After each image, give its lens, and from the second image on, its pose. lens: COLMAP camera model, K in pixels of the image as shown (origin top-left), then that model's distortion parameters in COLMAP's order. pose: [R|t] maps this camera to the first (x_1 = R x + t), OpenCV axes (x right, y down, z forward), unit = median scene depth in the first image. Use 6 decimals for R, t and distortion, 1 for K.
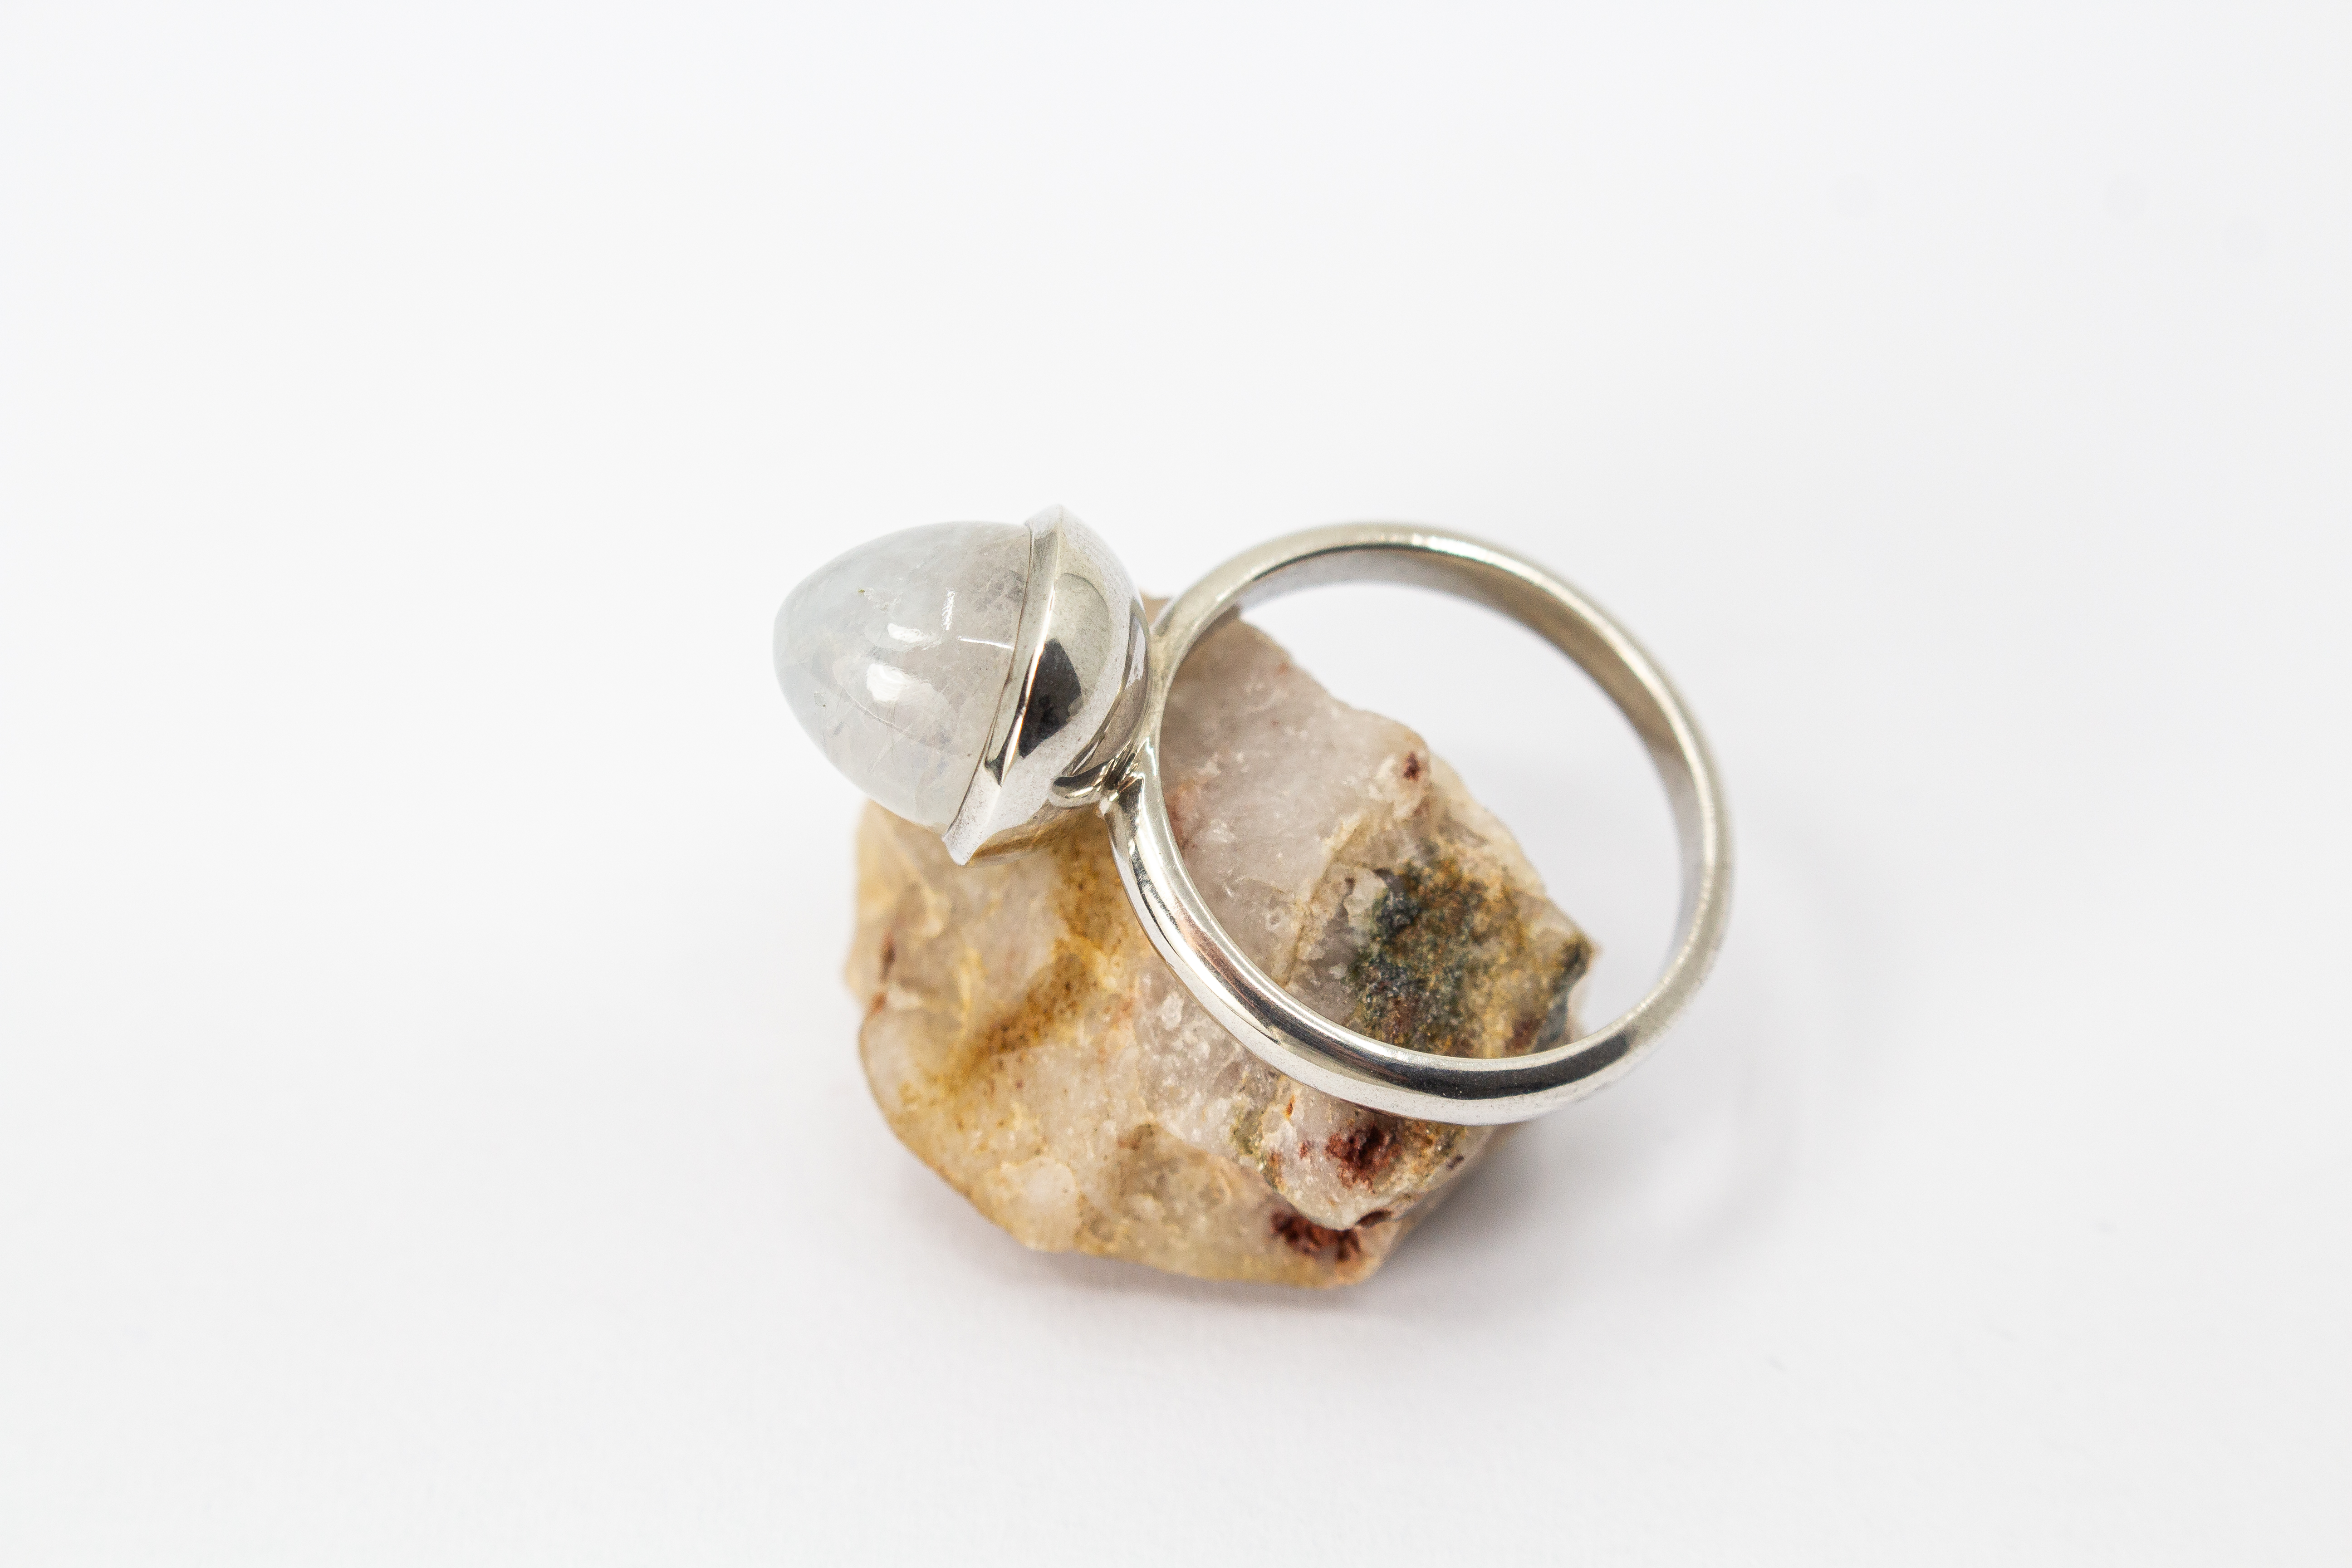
lens RADIAL K [[5746.7, 0, 1176.0], [0, 5746.7, 784.0], [0, 0, 1]] dist [0.008607, 0.009013]
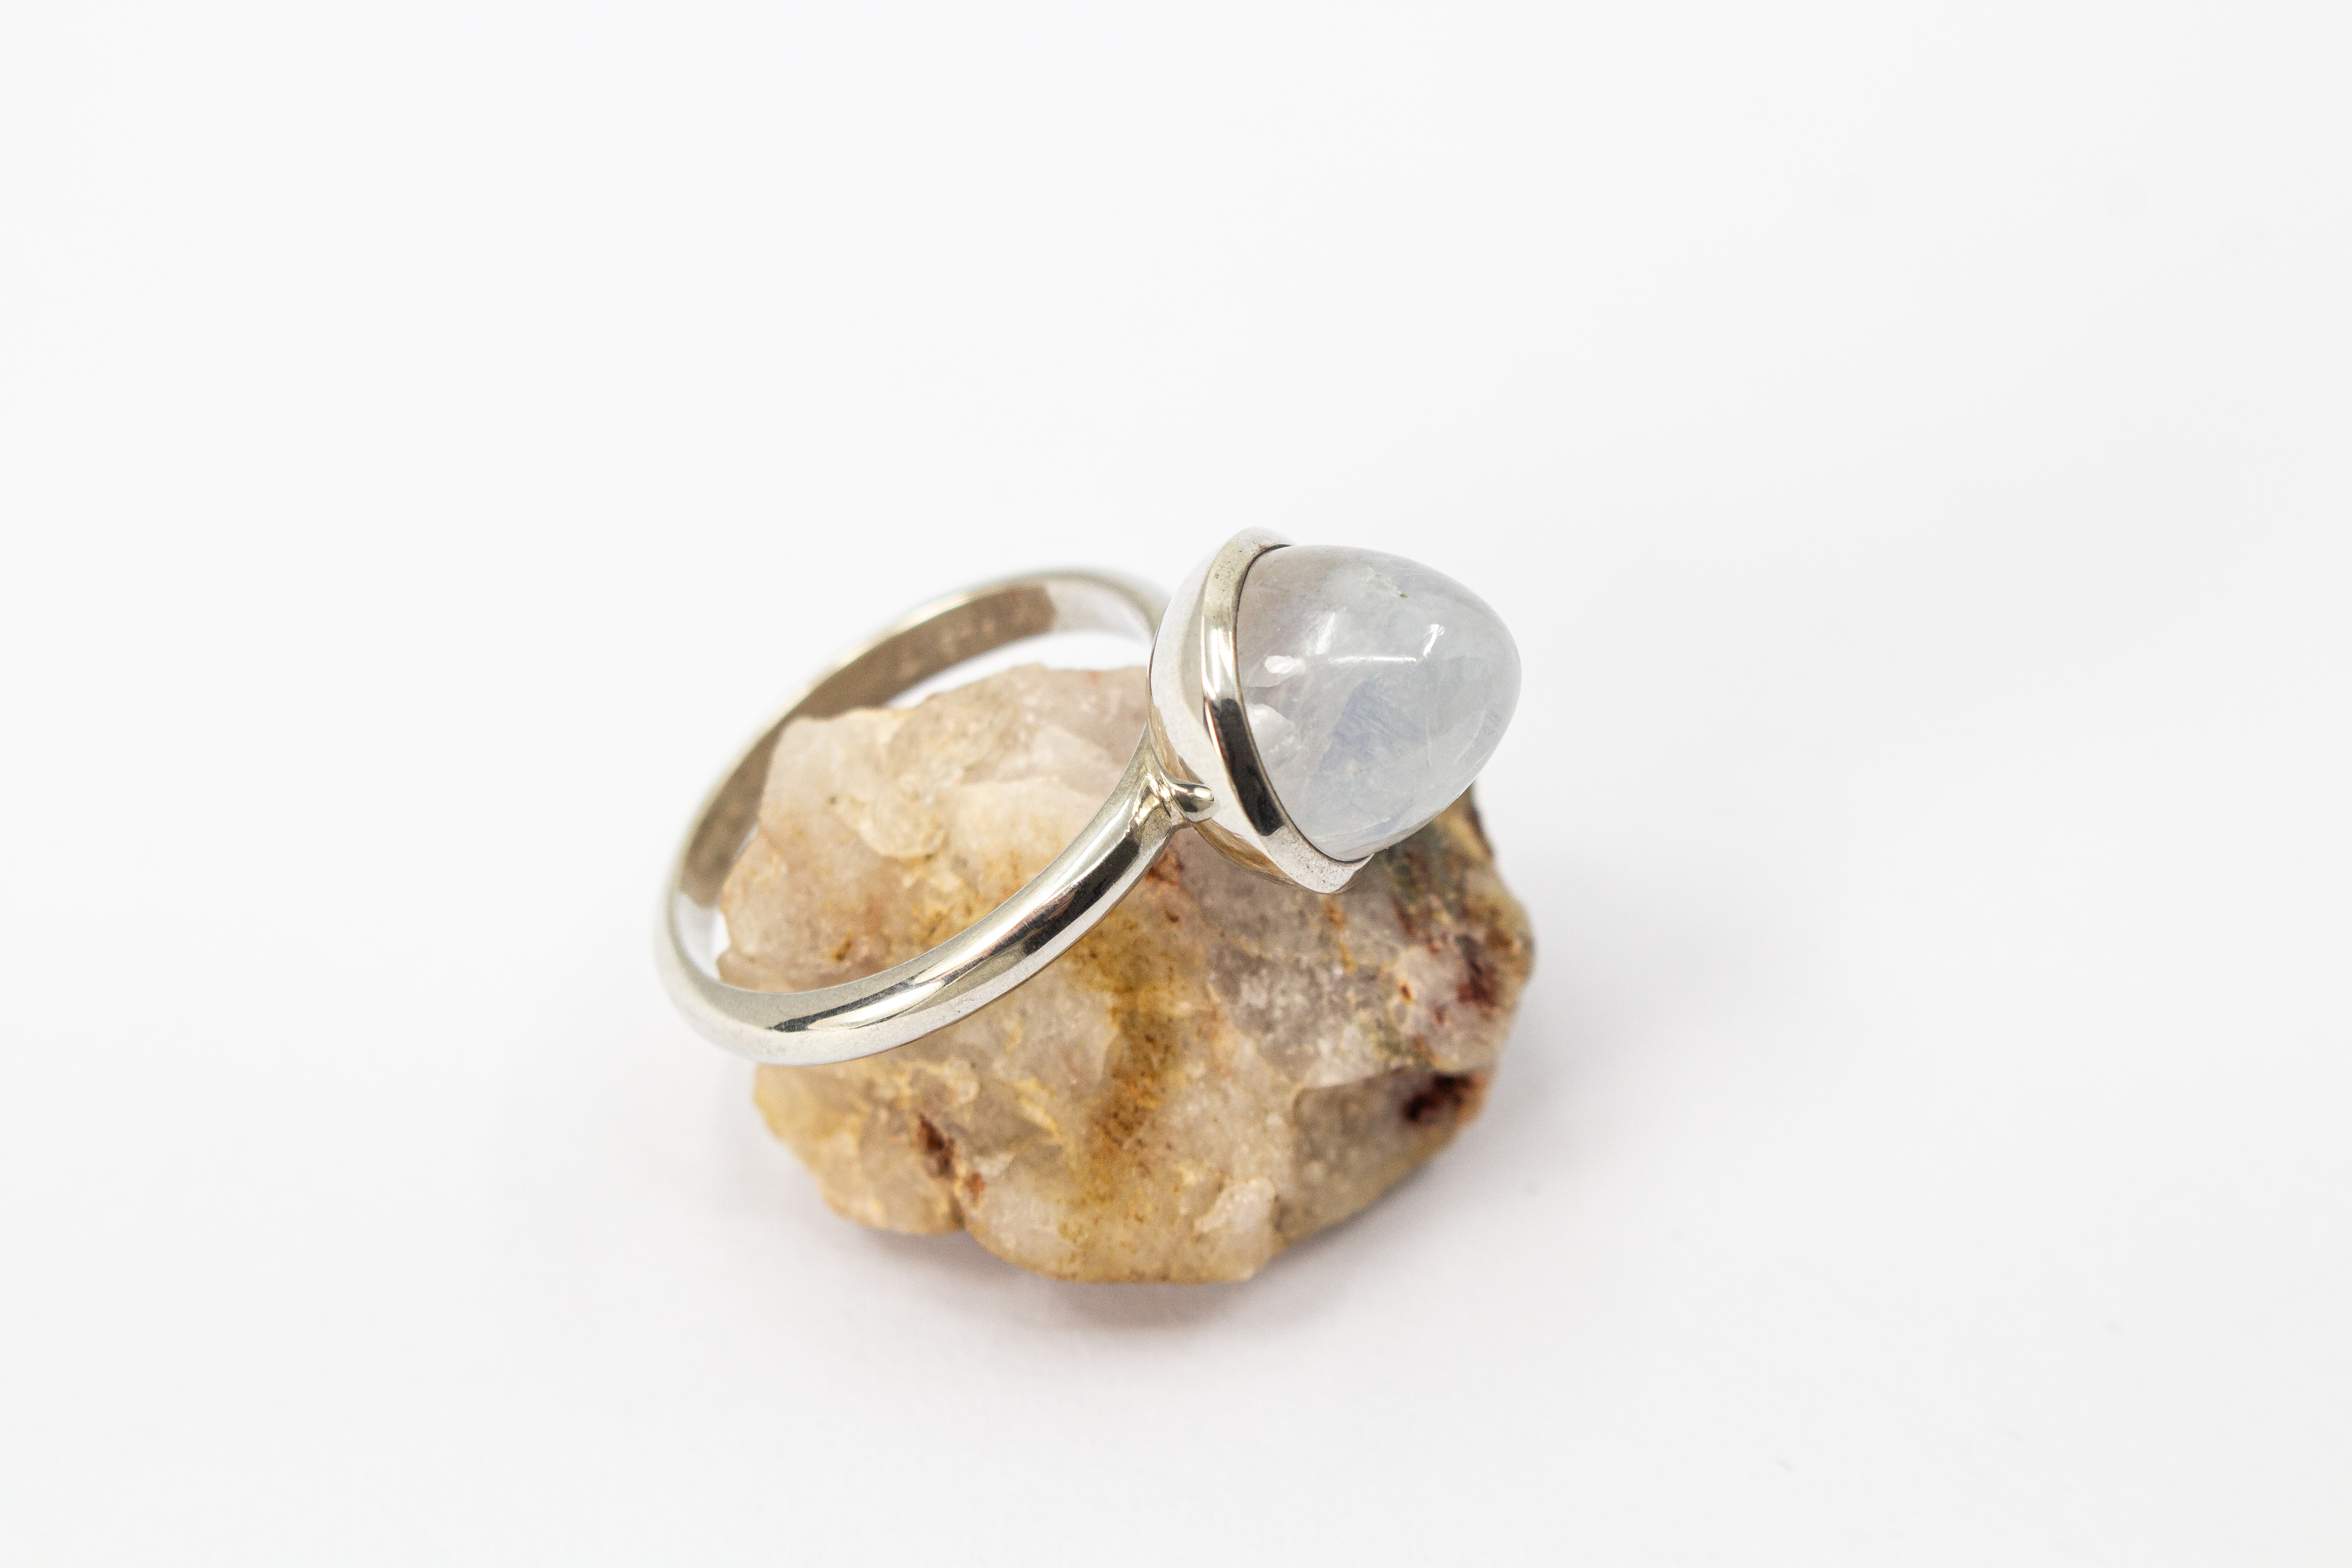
lens RADIAL K [[5746.7, 0, 1176.0], [0, 5746.7, 784.0], [0, 0, 1]] dist [0.008607, 0.009013]
pose [[0.679931, -0.555598, 0.478543, -0.473660], [0.569867, 0.811069, 0.131980, -0.131696], [-0.461460, 0.182969, 0.868088, 0.111730]]
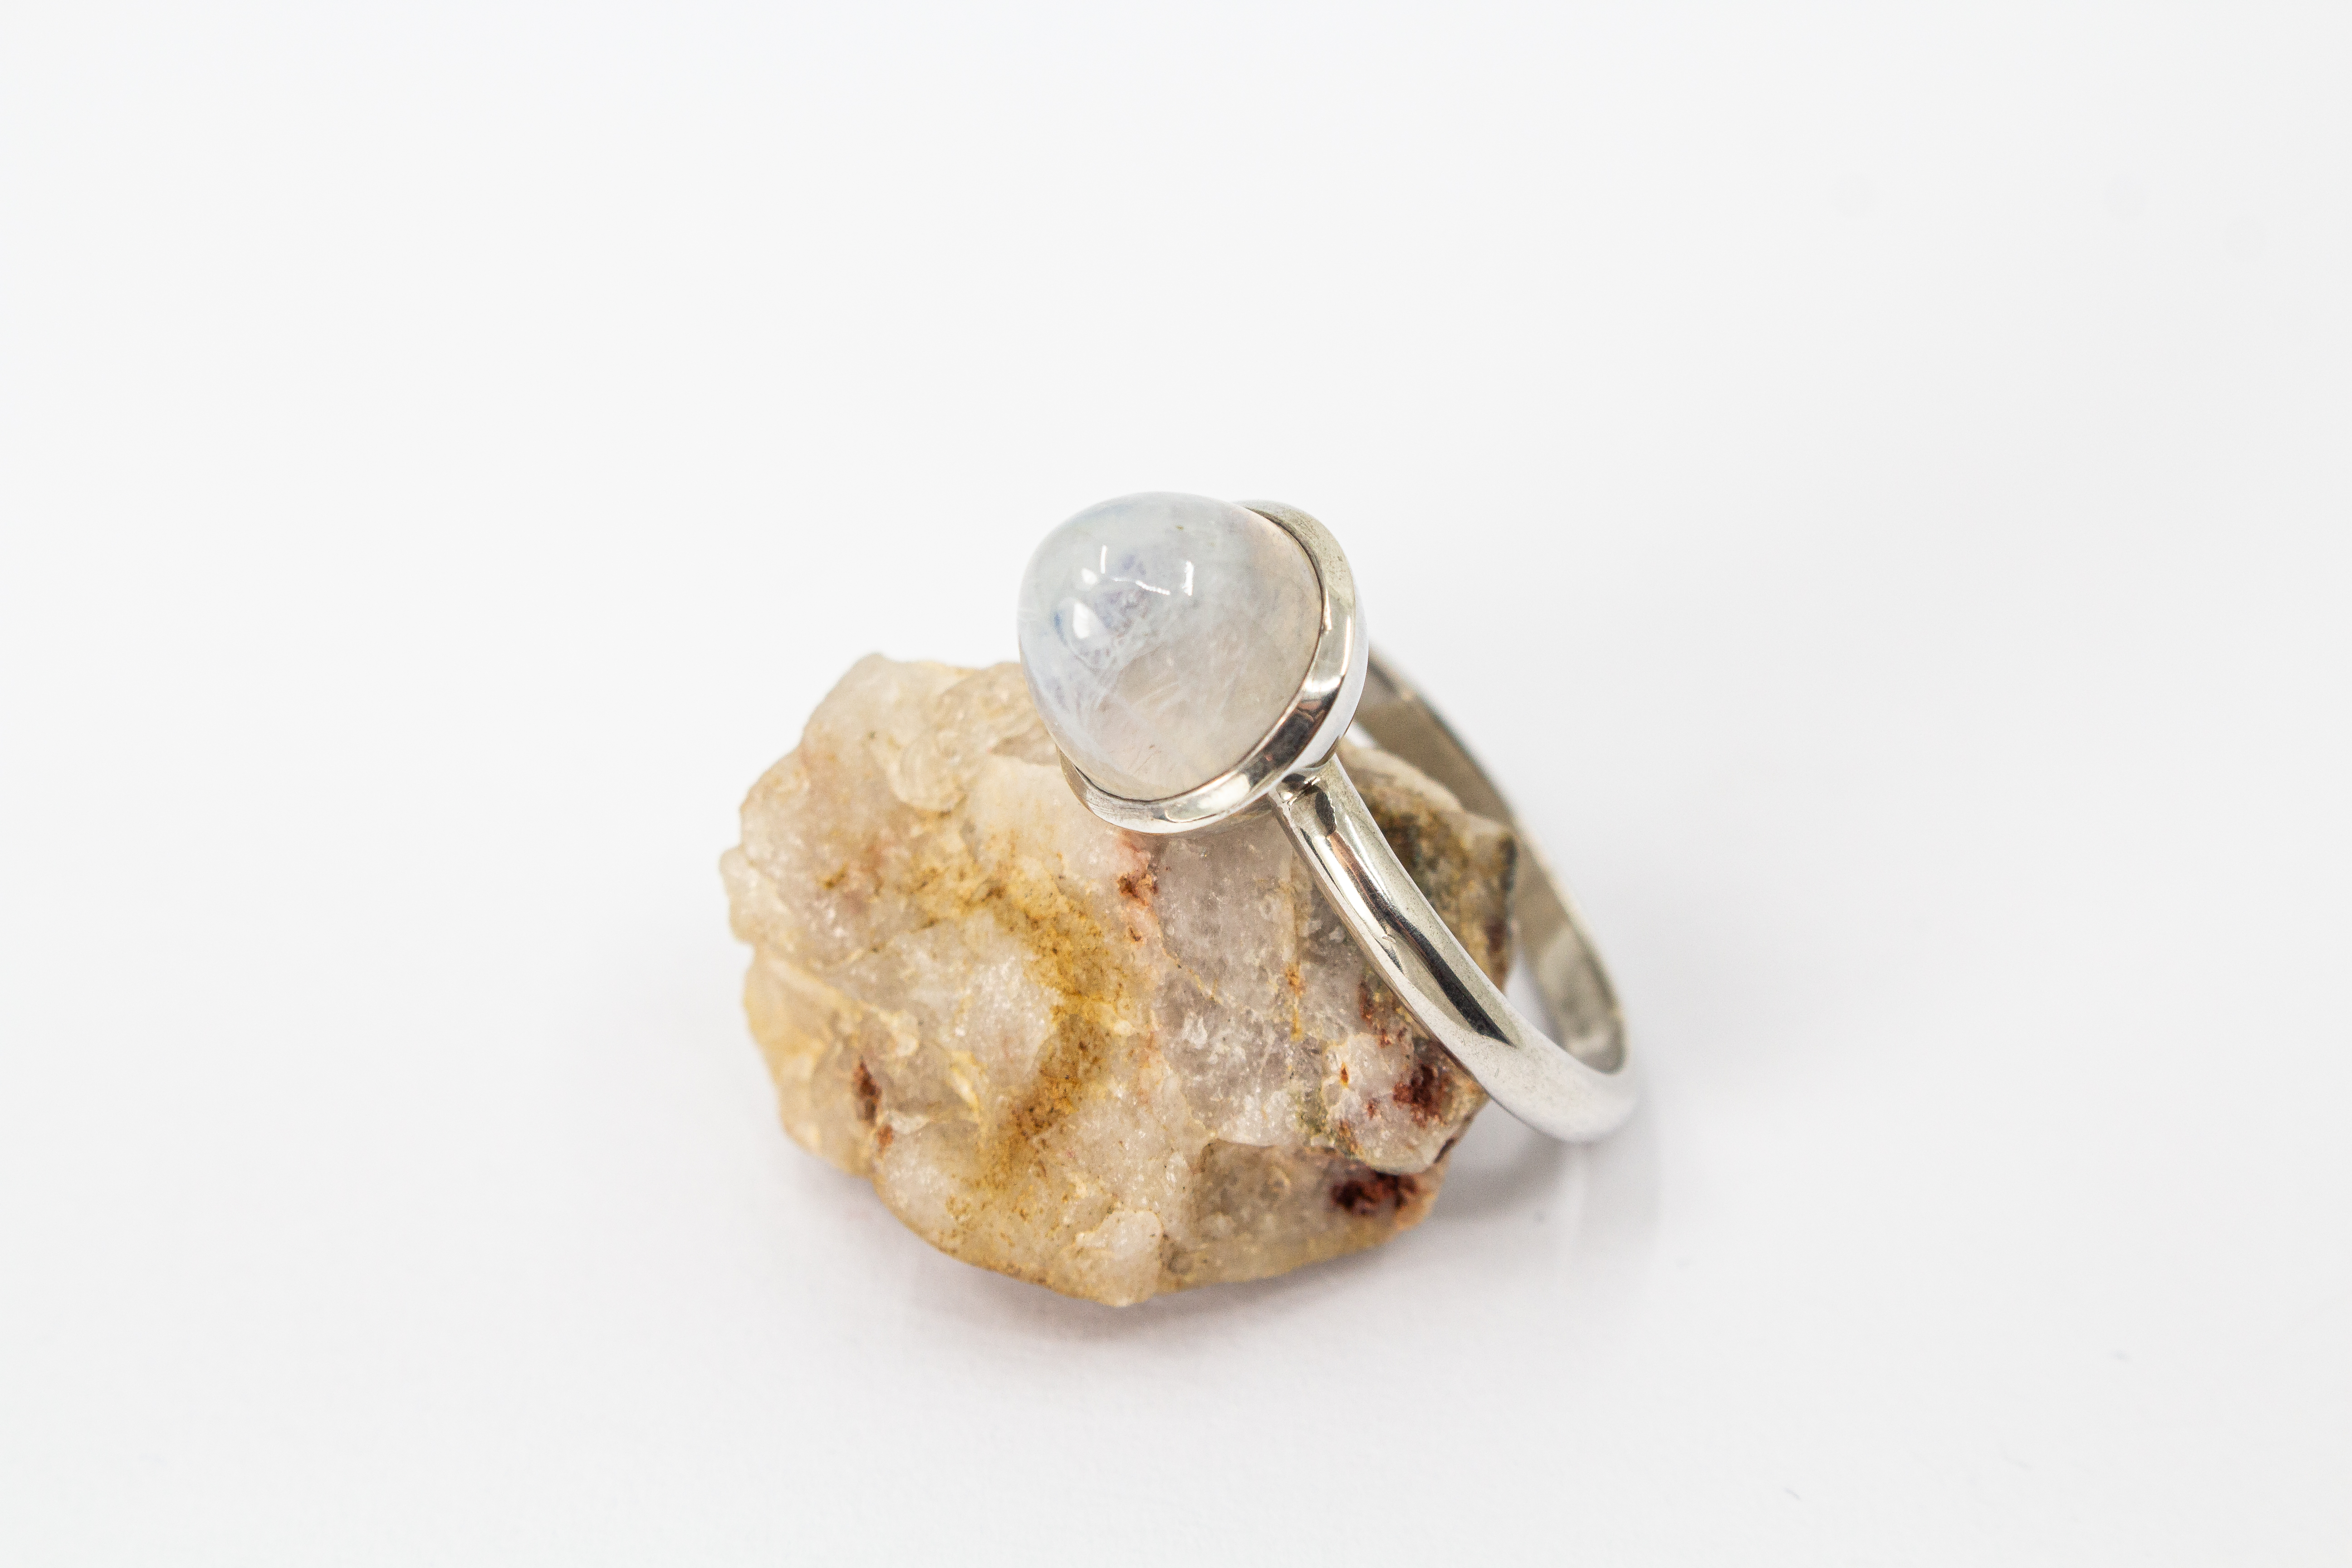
lens RADIAL K [[5746.7, 0, 1176.0], [0, 5746.7, 784.0], [0, 0, 1]] dist [0.008607, 0.009013]
pose [[0.893325, -0.330933, 0.304061, -0.296476], [0.340531, 0.939963, 0.022560, -0.025487], [-0.293272, 0.083389, 0.952385, 0.025717]]
